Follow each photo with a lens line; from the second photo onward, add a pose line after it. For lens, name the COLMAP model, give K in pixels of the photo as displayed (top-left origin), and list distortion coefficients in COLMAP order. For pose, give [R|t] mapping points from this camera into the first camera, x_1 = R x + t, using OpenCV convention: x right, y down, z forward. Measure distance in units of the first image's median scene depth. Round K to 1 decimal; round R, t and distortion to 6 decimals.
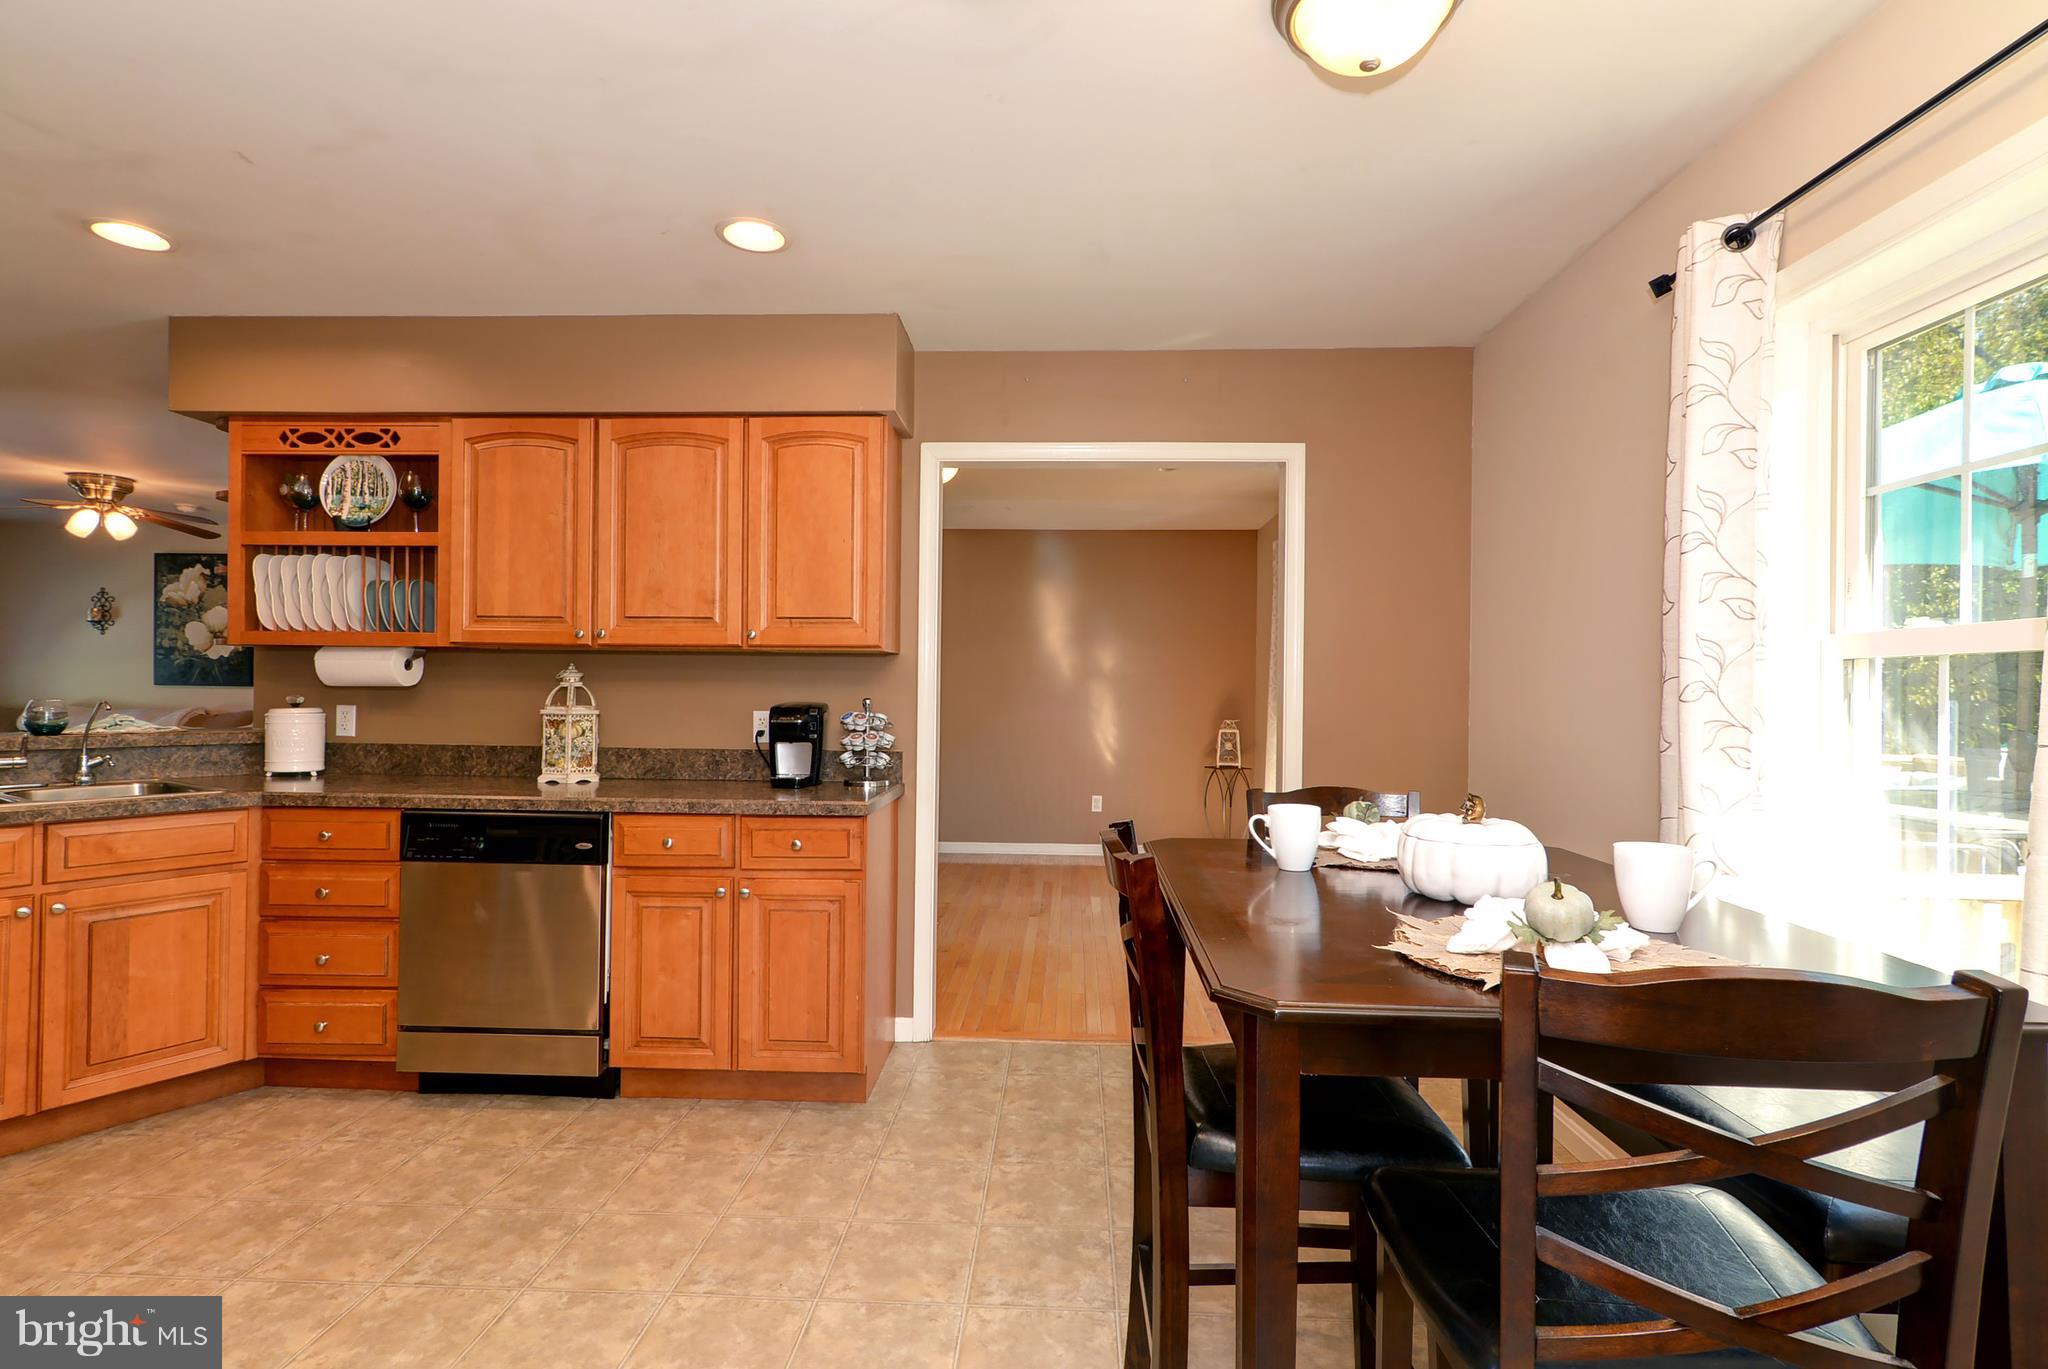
lens RADIAL K [[1041.1, 0, 1077.0], [0, 1041.1, 688.0], [0, 0, 1]] dist [-0.007703, -0.000855]
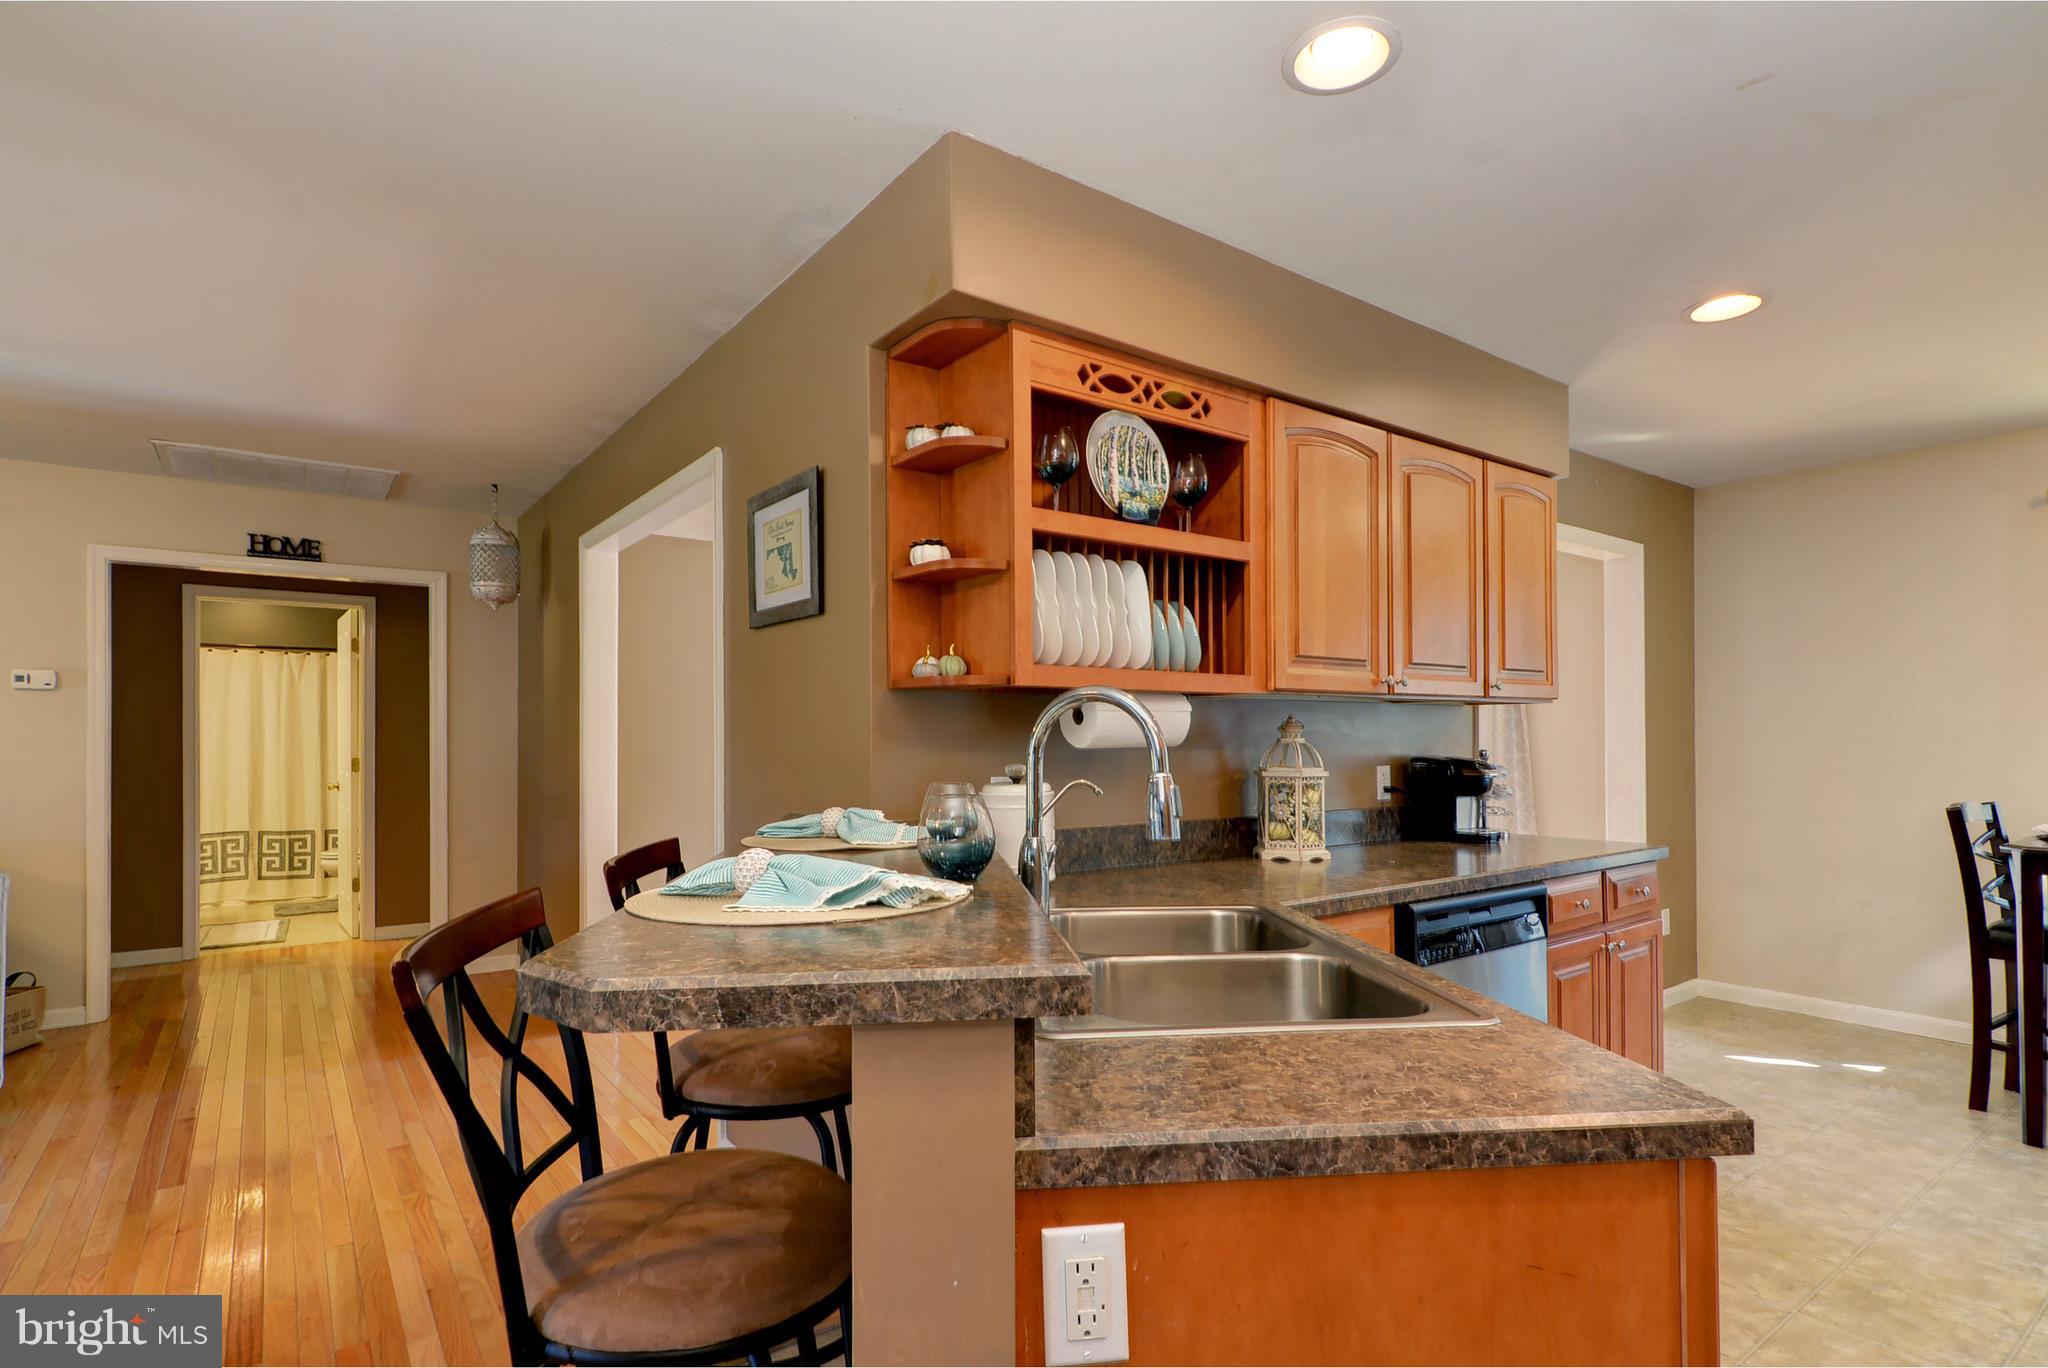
lens RADIAL K [[1020.4, 0, 1013.1], [0, 1020.4, 733.0], [0, 0, 1]] dist [0.002485, 0.001078]
pose [[0.774257, -0.009566, 0.632799, -1.186799], [0.010571, 0.999942, 0.002182, -0.014181], [-0.632783, 0.005000, 0.774313, 0.513072]]
